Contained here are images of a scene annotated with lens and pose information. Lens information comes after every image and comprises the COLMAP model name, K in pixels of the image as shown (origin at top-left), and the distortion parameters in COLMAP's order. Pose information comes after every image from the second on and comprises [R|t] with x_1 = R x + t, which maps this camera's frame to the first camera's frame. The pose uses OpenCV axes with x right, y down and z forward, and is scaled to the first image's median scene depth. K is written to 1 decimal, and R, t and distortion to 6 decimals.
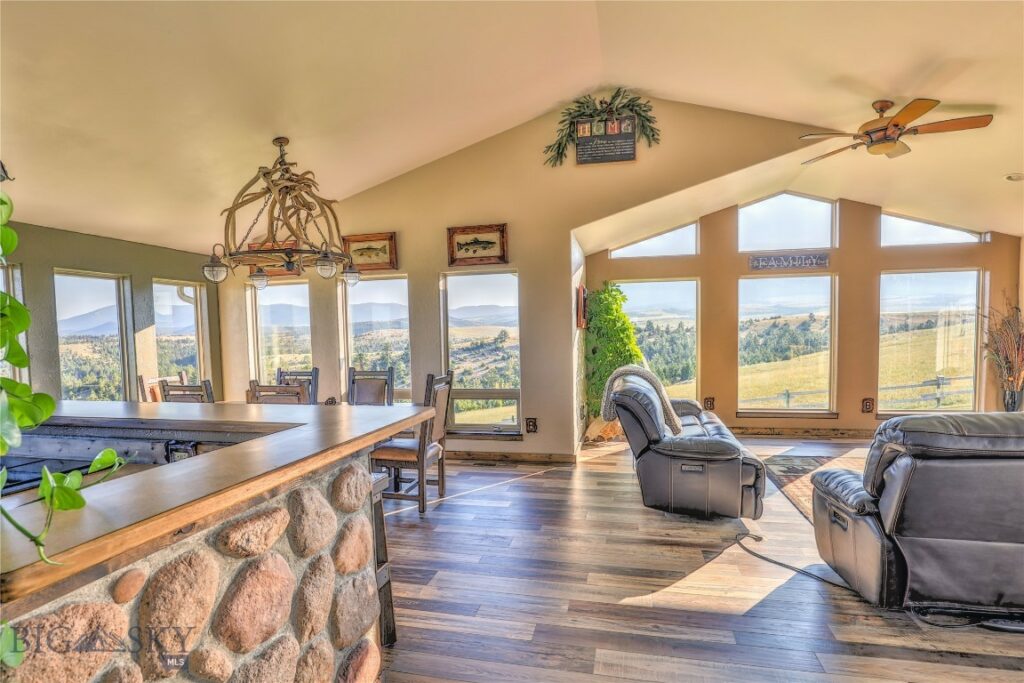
lens RADIAL K [[513.9, 0, 512.3], [0, 513.9, 357.6], [0, 0, 1]] dist [-0.036181, 0.005043]
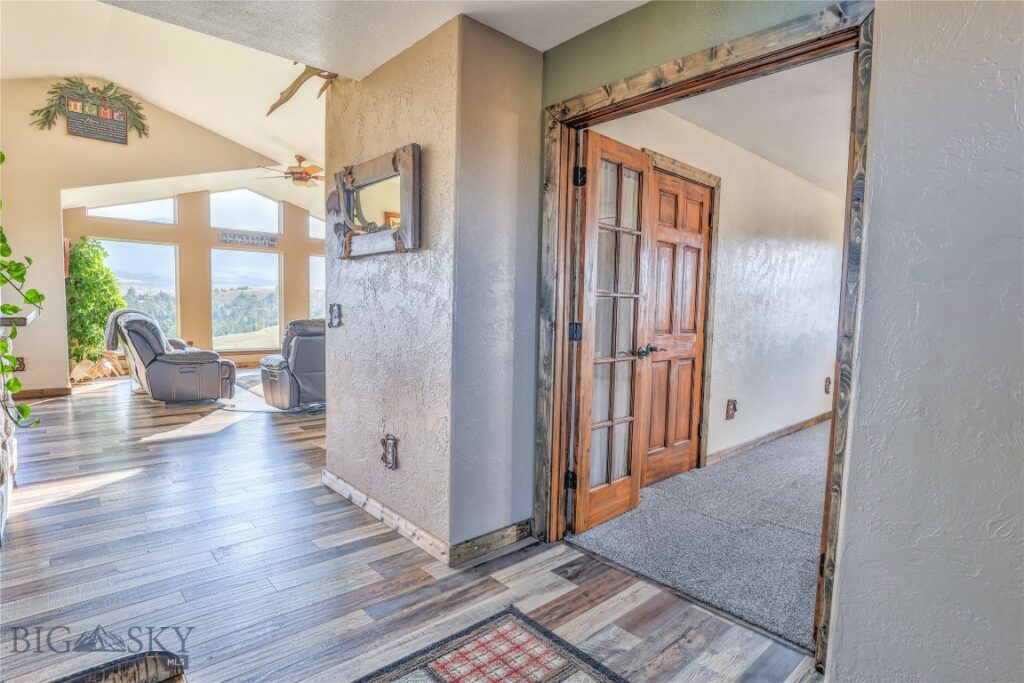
lens RADIAL K [[513.9, 0, 507.1], [0, 513.9, 349.2], [0, 0, 1]] dist [-0.036181, 0.005043]
pose [[0.577914, -0.038722, 0.815178, -0.234470], [0.005430, 0.999034, 0.043605, 0.063748], [-0.816080, -0.020773, 0.577566, -0.467736]]
